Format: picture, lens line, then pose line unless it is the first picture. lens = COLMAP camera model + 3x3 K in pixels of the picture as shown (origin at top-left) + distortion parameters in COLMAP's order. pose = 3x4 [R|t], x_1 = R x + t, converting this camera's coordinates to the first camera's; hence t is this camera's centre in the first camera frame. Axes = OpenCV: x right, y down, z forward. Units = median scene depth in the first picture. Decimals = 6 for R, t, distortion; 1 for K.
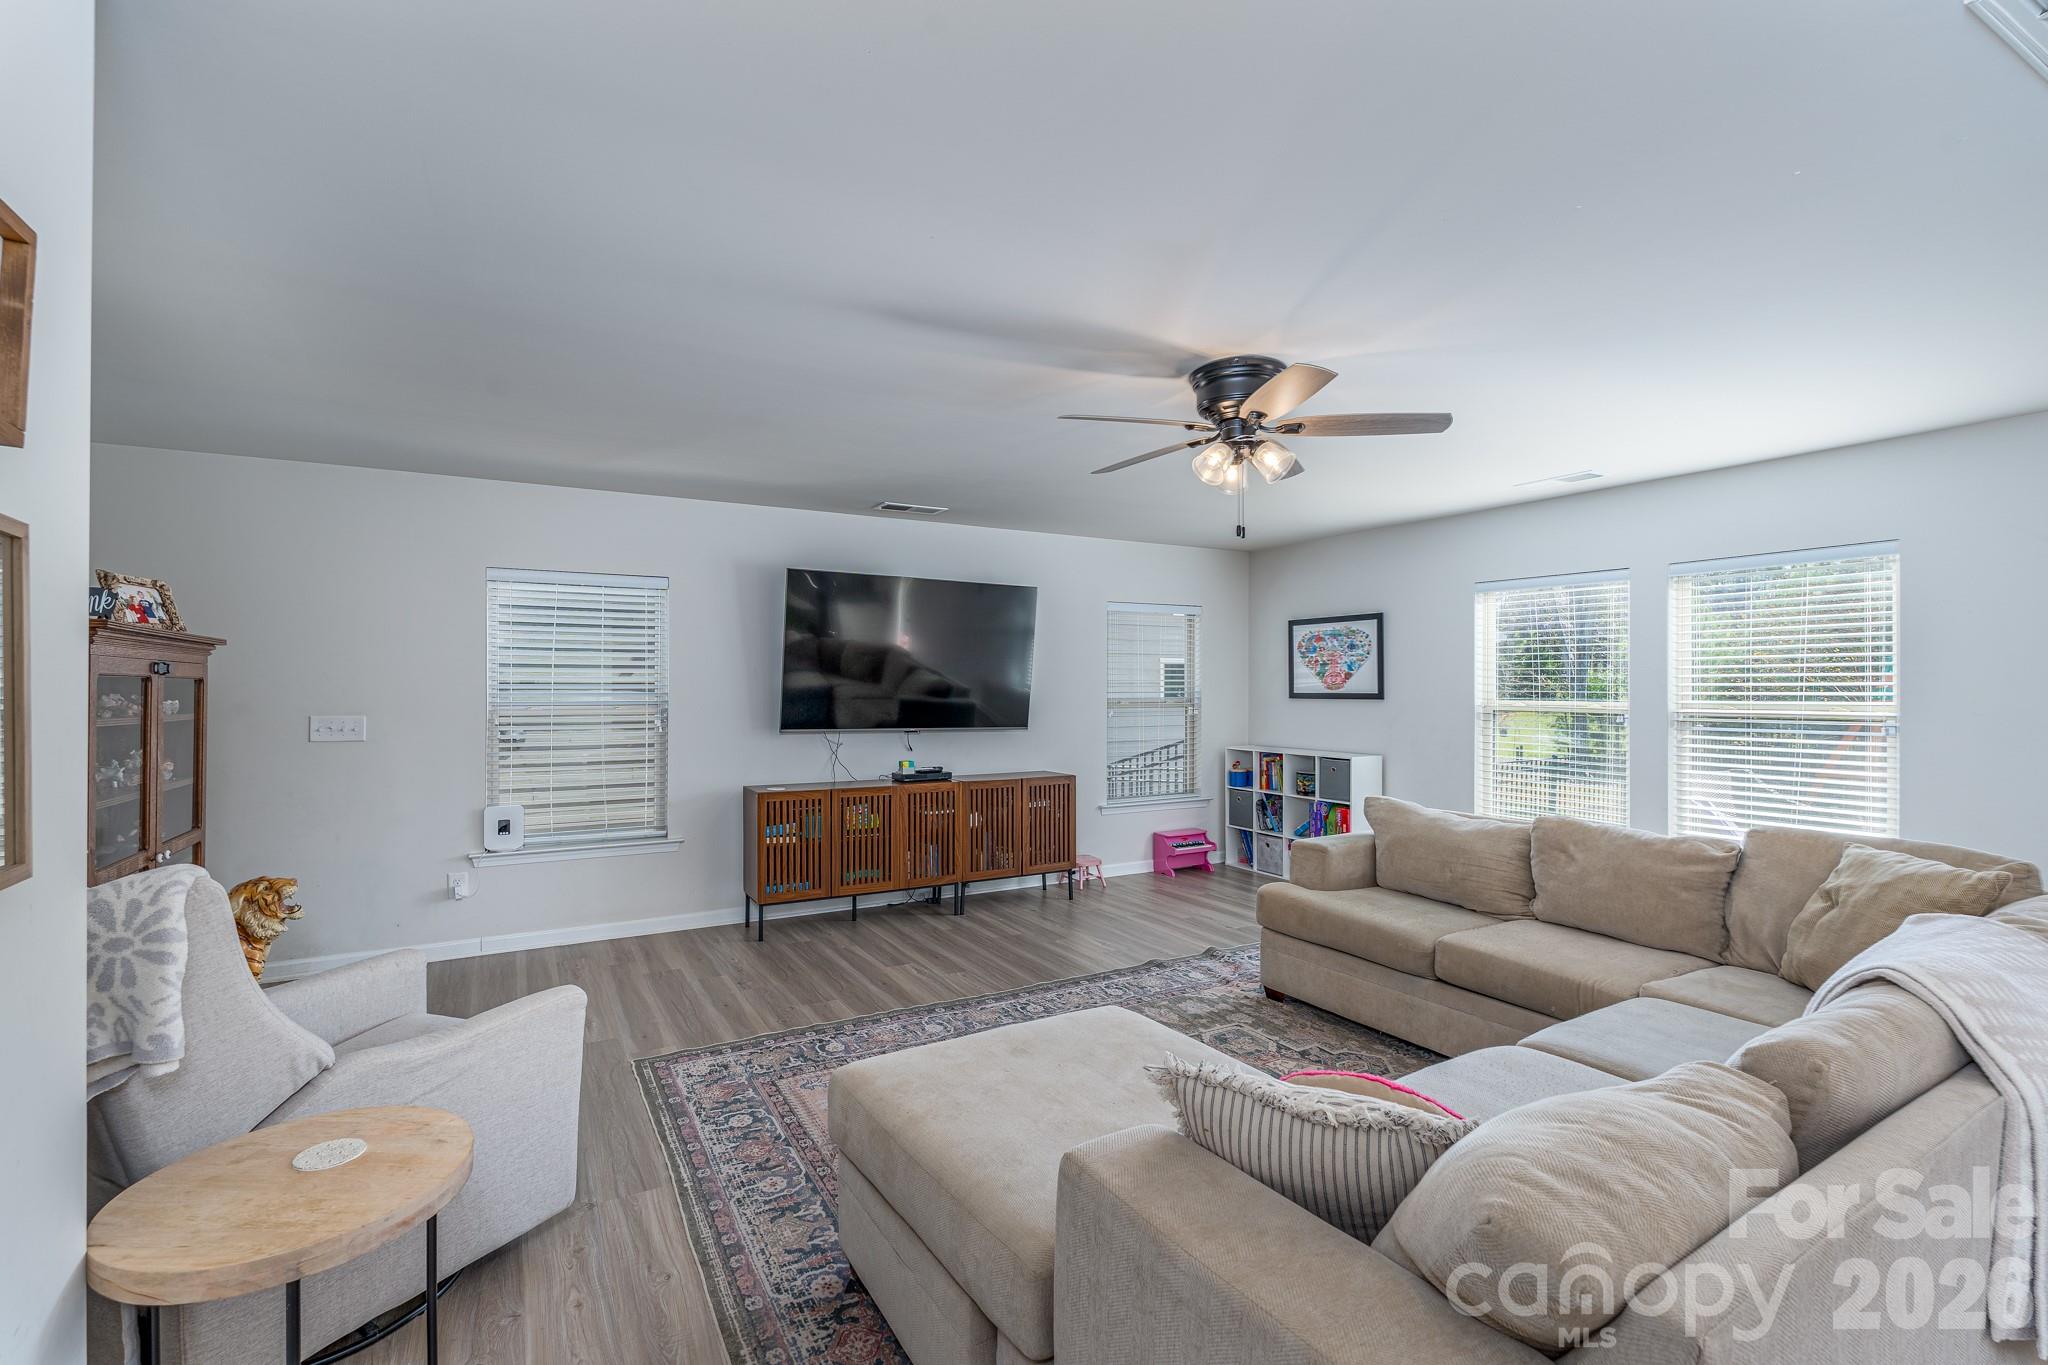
lens RADIAL K [[913.3, 0, 1023.2], [0, 913.3, 680.6], [0, 0, 1]] dist [0.001734, -0.001059]
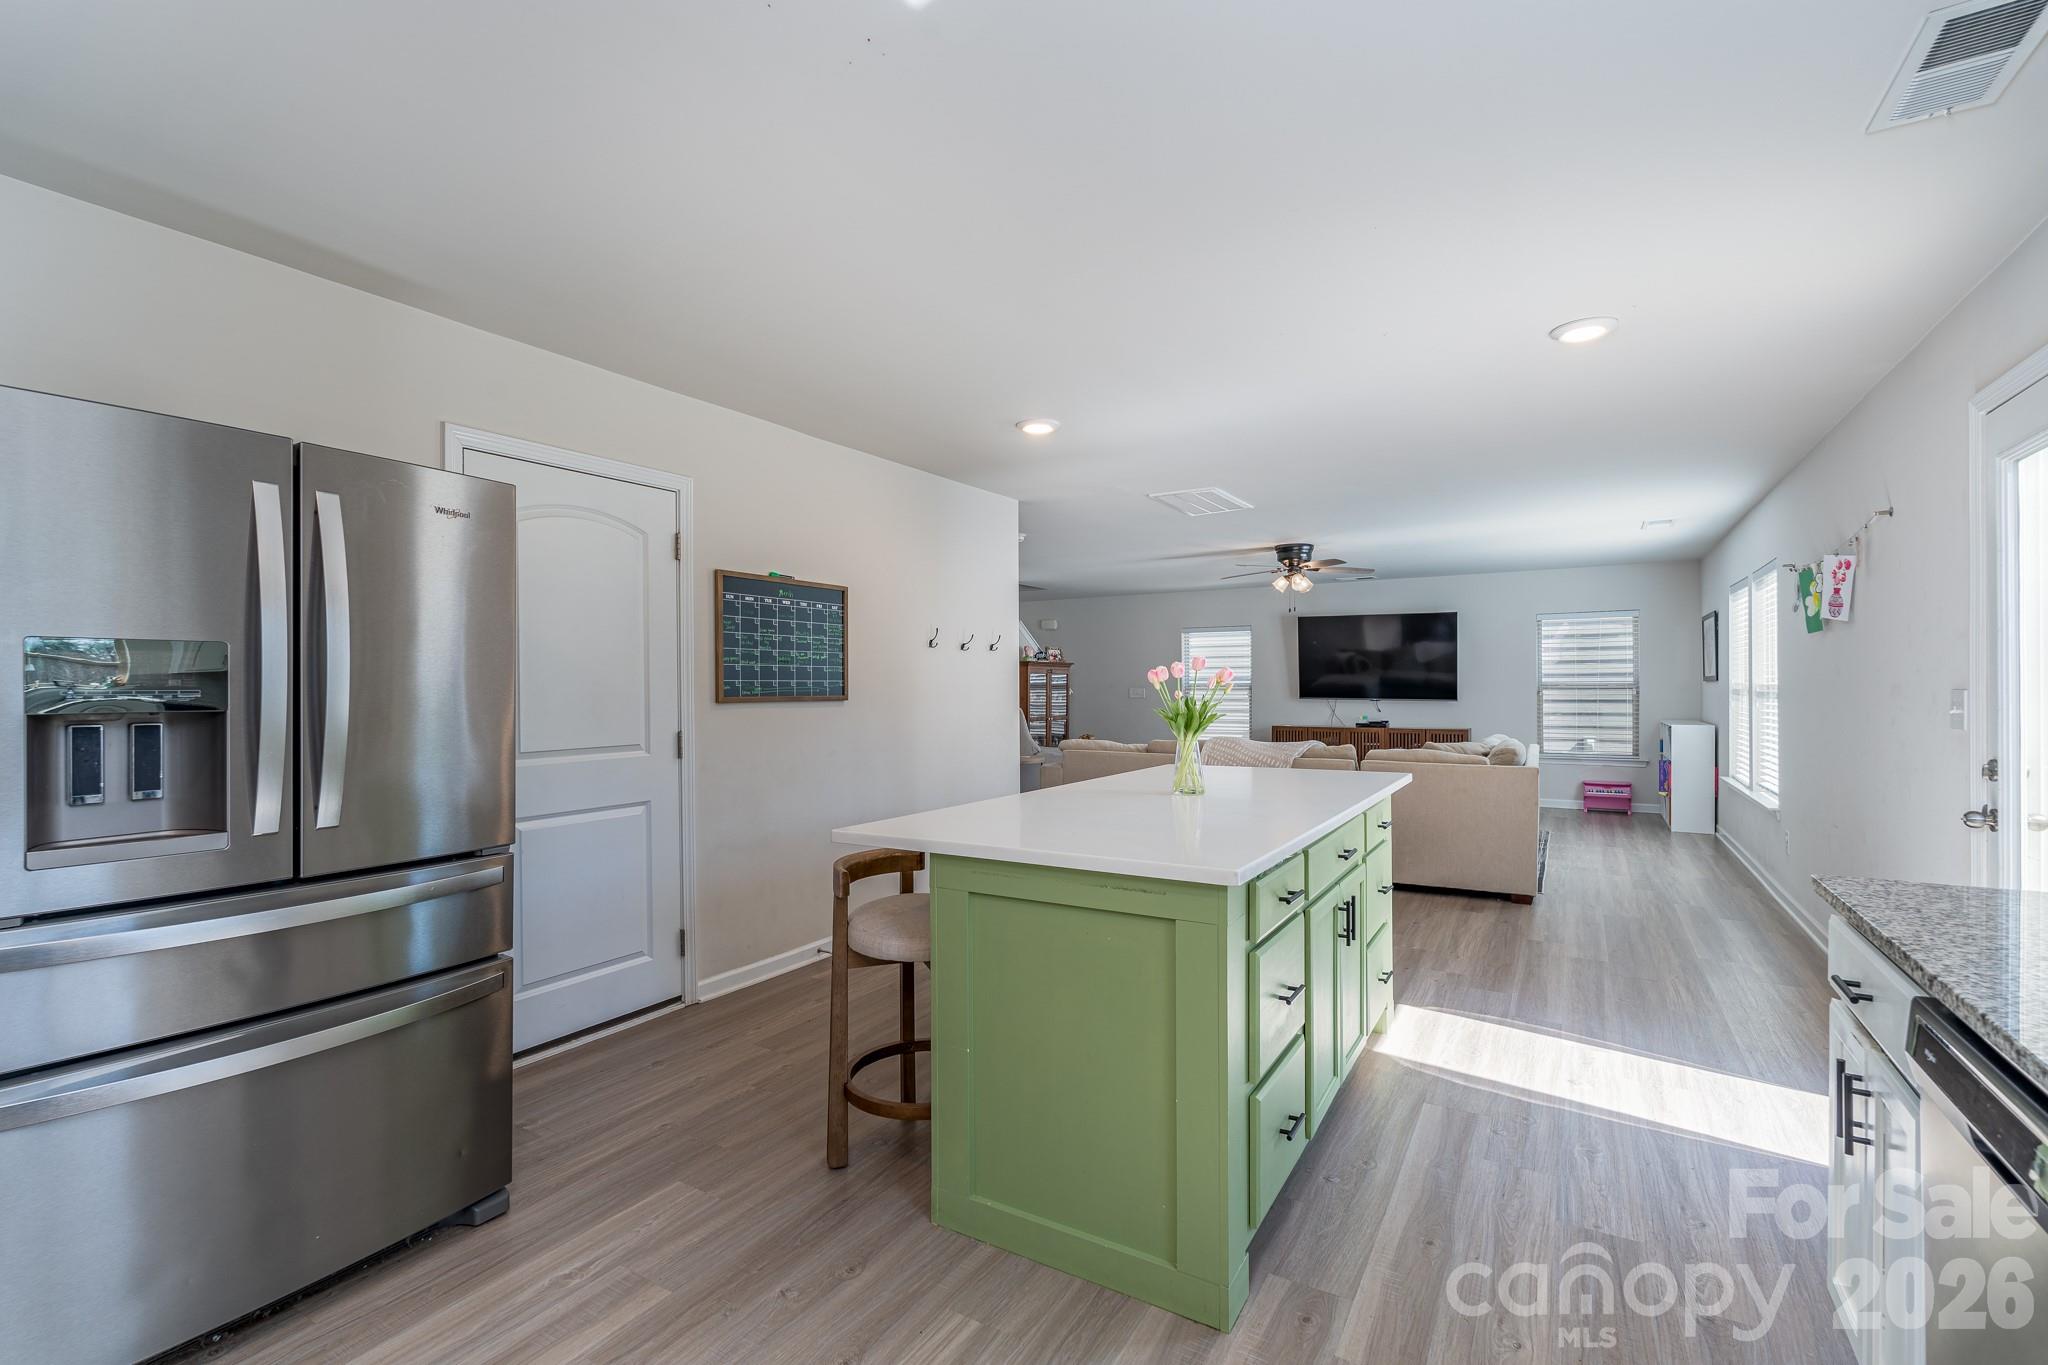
lens RADIAL K [[913.3, 0, 1017.2], [0, 913.3, 676.9], [0, 0, 1]] dist [0.001734, -0.001059]
pose [[0.475038, -0.018103, -0.879779, 1.129604], [0.007593, 0.999835, -0.016473, 0.034193], [0.879932, 0.001145, 0.475097, -0.462154]]
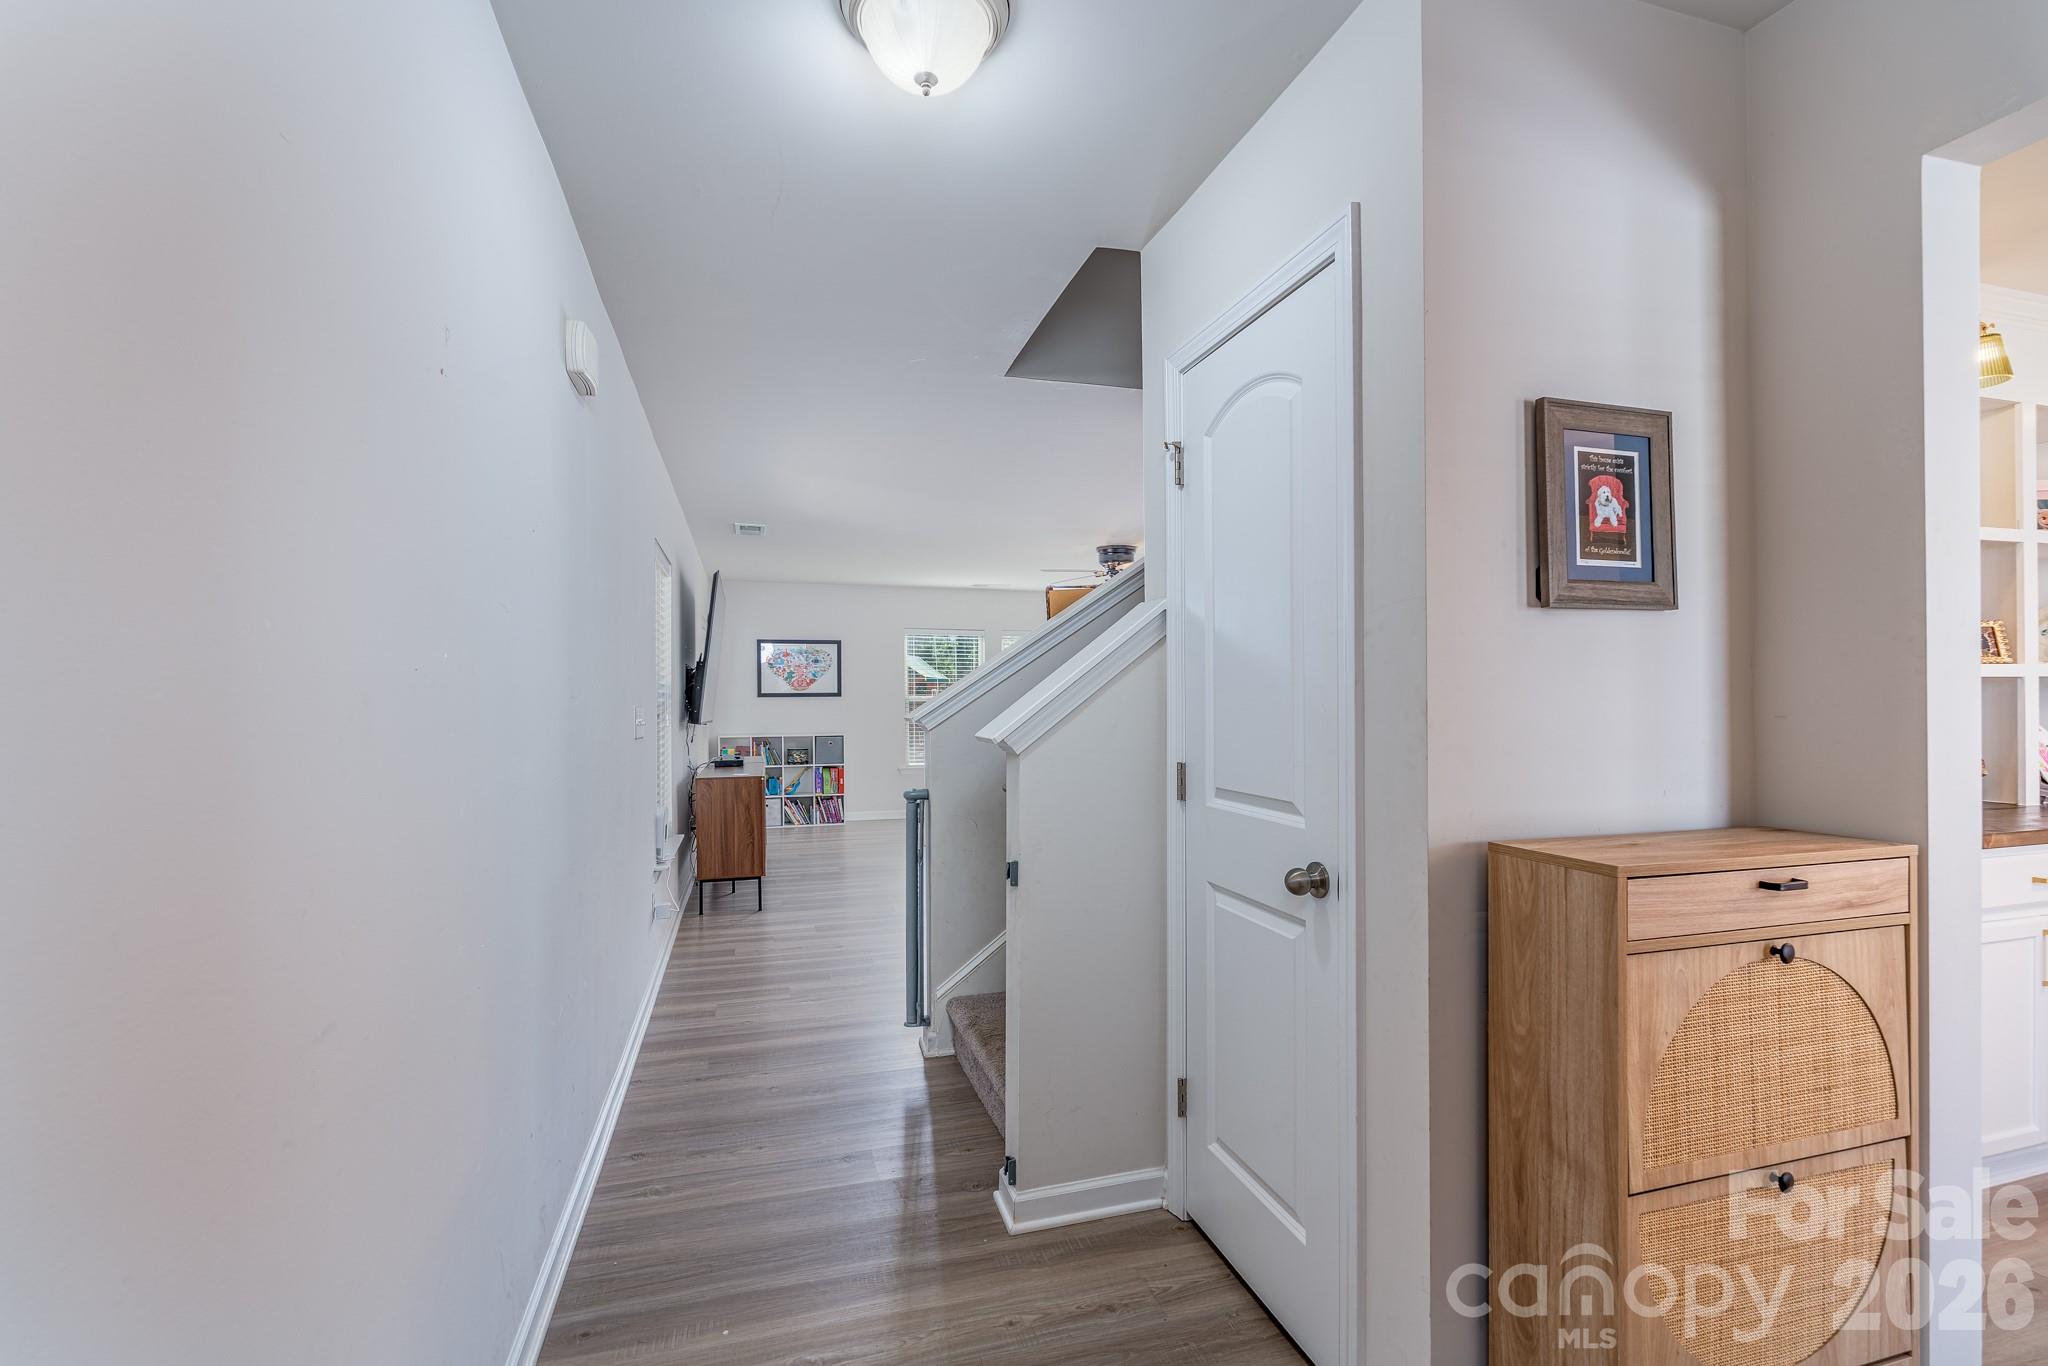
lens RADIAL K [[913.3, 0, 1026.2], [0, 913.3, 688.7], [0, 0, 1]] dist [0.001734, -0.001059]
pose [[0.227107, 0.002520, 0.973866, -1.129843], [0.000967, 0.999996, -0.002813, 0.013307], [-0.973869, 0.001581, 0.227104, 0.379312]]
